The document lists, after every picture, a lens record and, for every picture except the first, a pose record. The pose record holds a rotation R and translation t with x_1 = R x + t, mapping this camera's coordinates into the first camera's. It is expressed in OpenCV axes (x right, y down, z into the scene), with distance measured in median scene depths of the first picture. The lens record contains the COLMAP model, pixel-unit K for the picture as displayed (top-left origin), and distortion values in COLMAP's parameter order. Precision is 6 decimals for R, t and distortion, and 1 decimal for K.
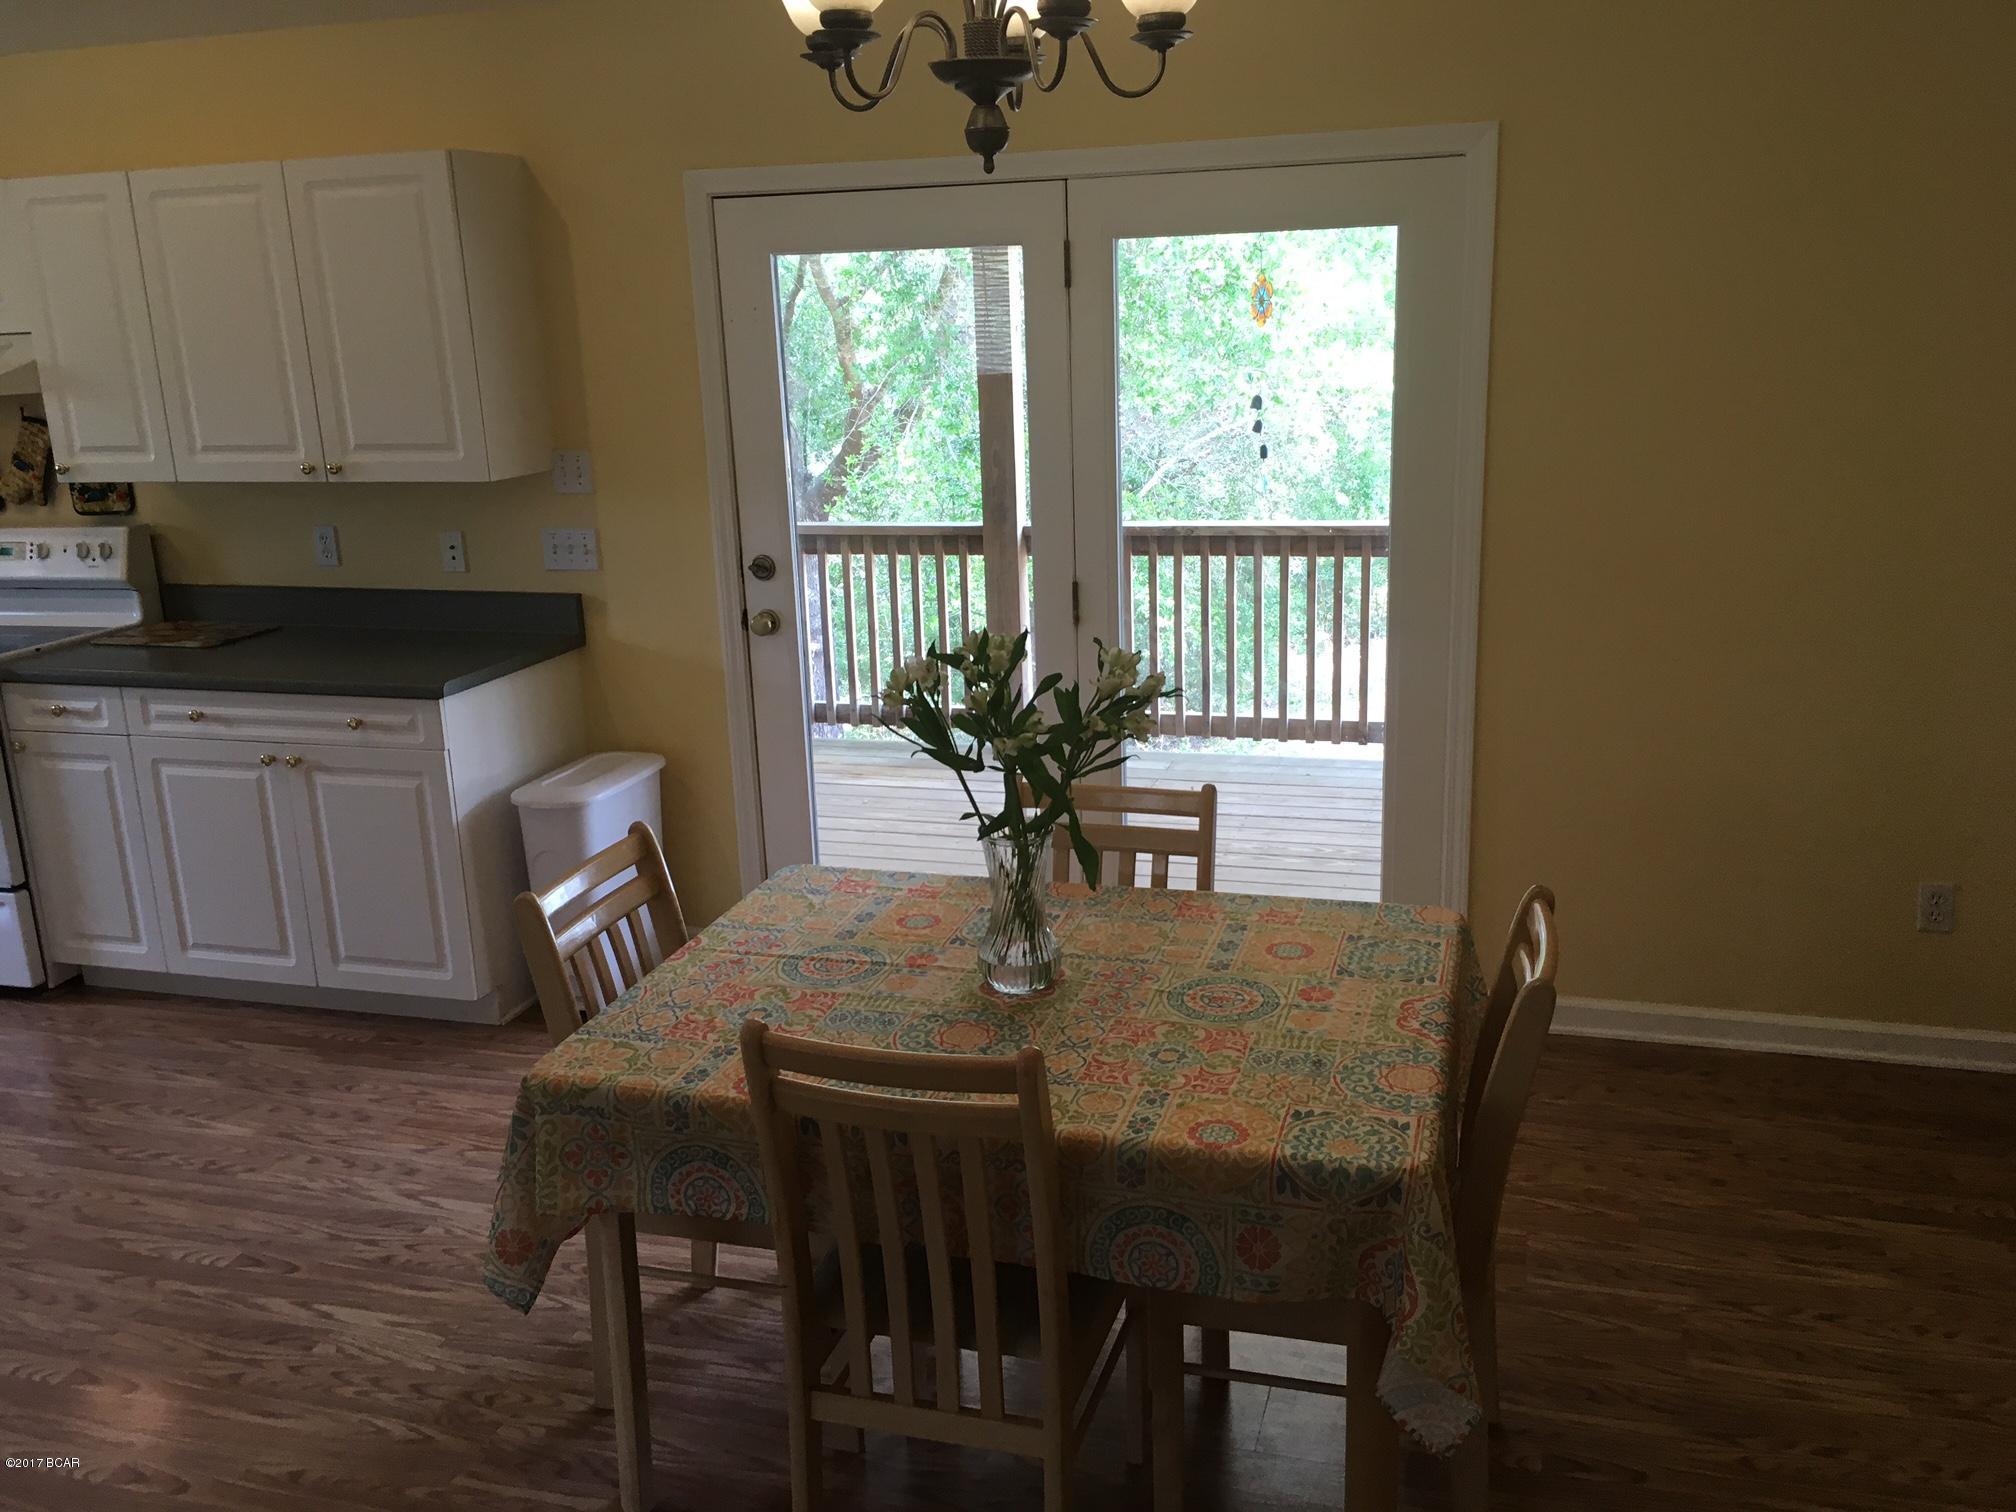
lens RADIAL K [[1720.1, 0, 997.6], [0, 1720.1, 755.1], [0, 0, 1]] dist [0.083938, -0.124248]
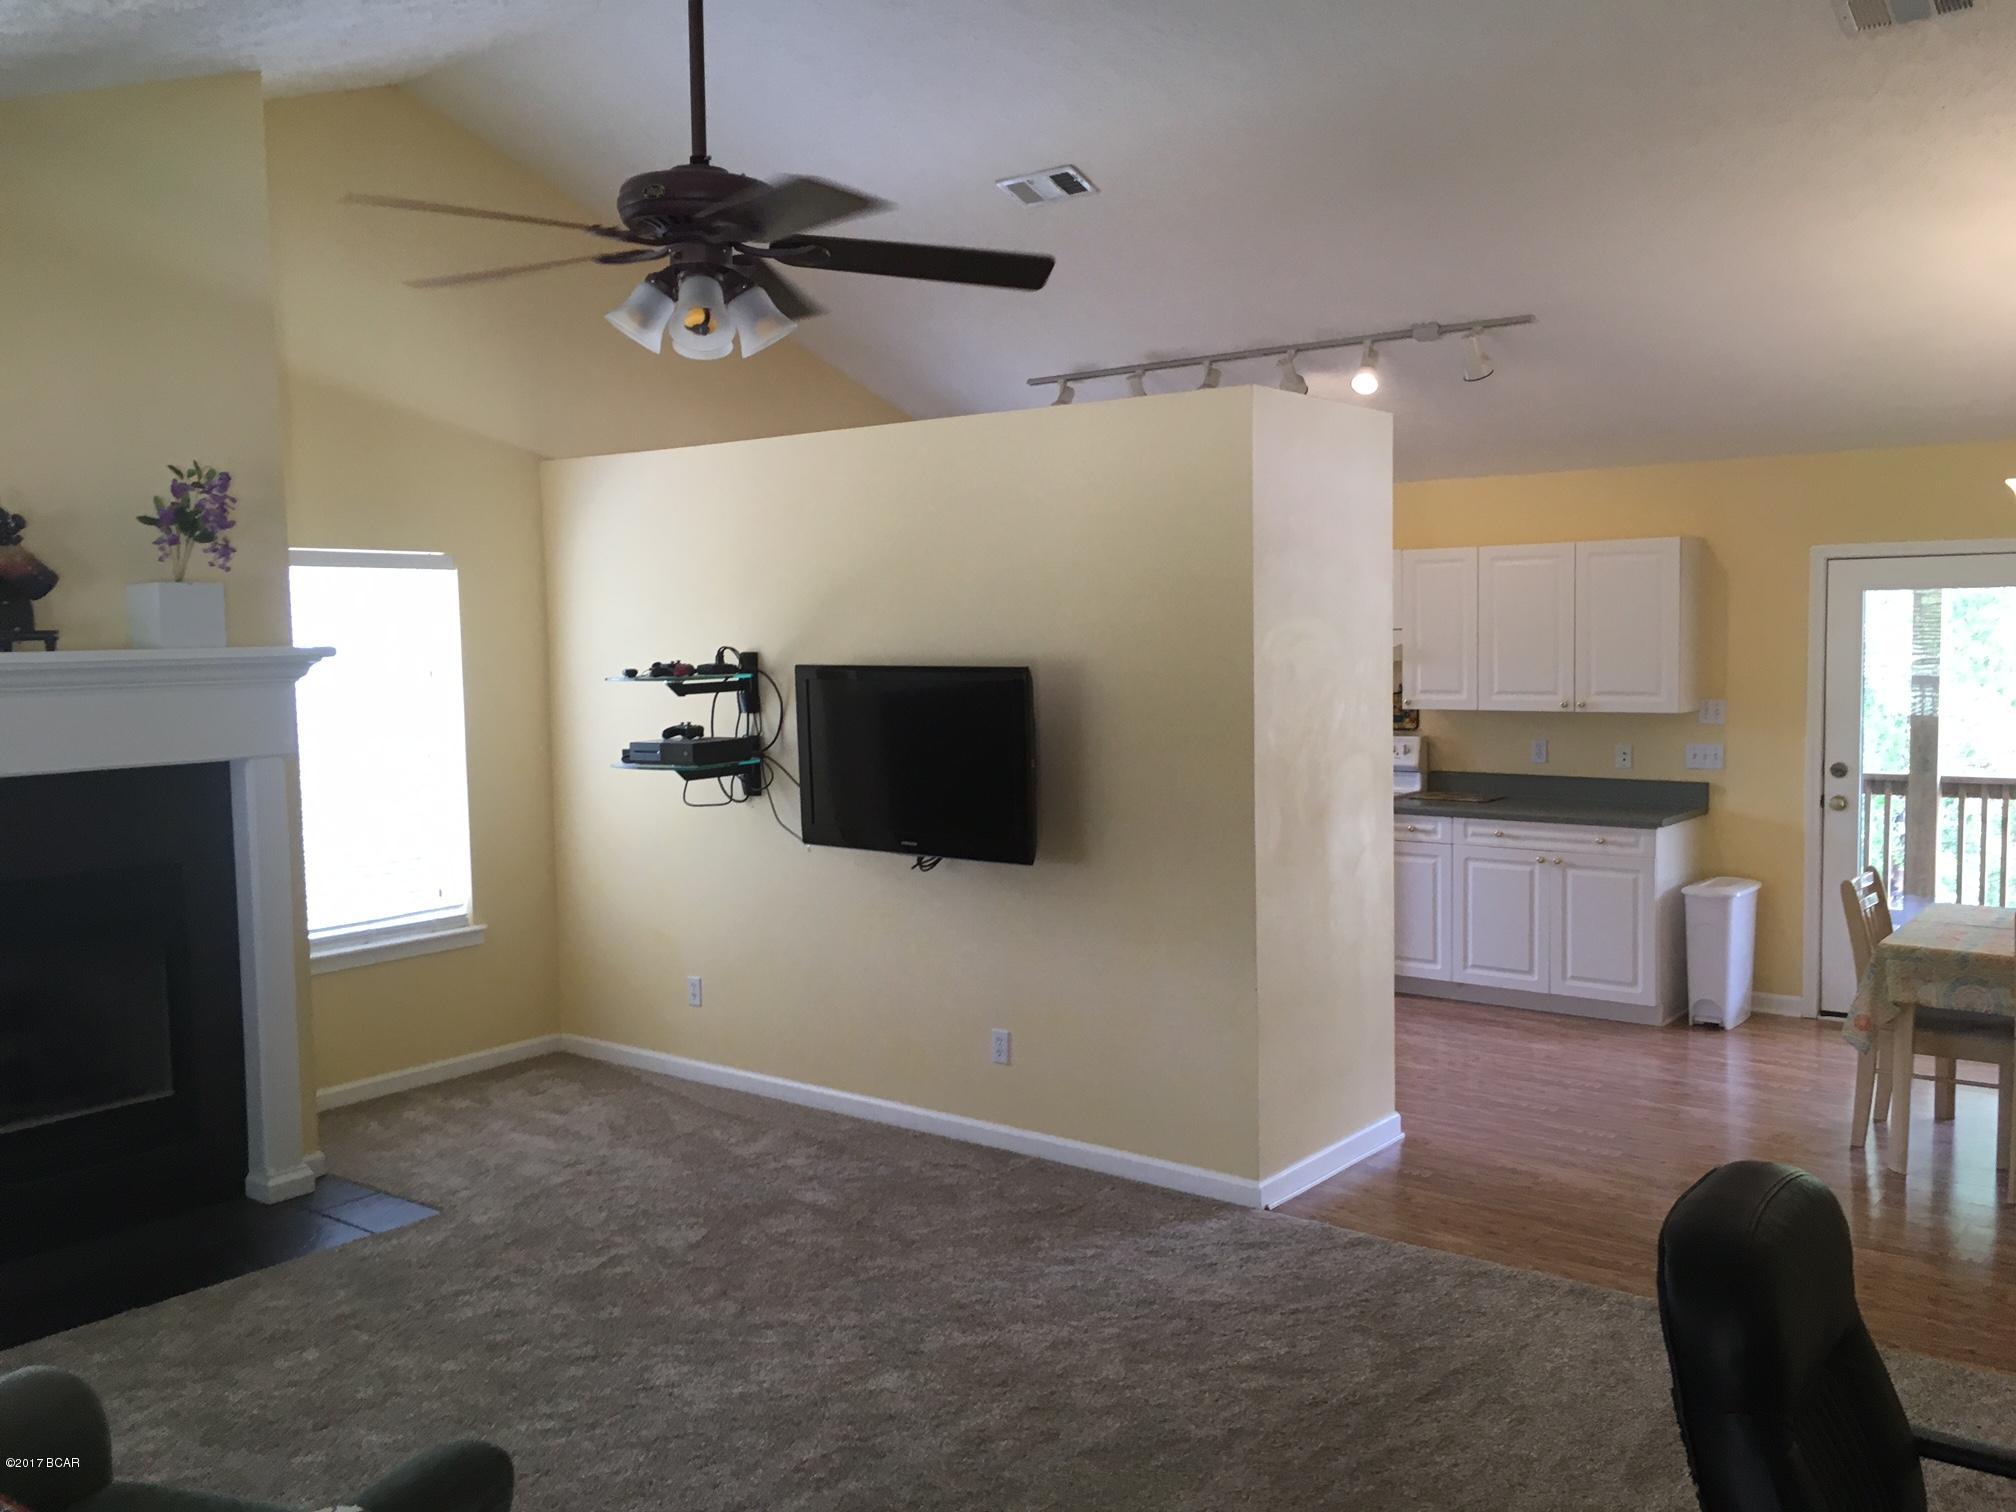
lens RADIAL K [[1720.1, 0, 1018.2], [0, 1720.1, 754.1], [0, 0, 1]] dist [0.083938, -0.124248]
pose [[0.934357, 0.044300, -0.353573, -0.288313], [-0.105240, 0.982288, -0.155034, 0.225605], [0.340443, 0.182067, 0.922470, -0.846306]]
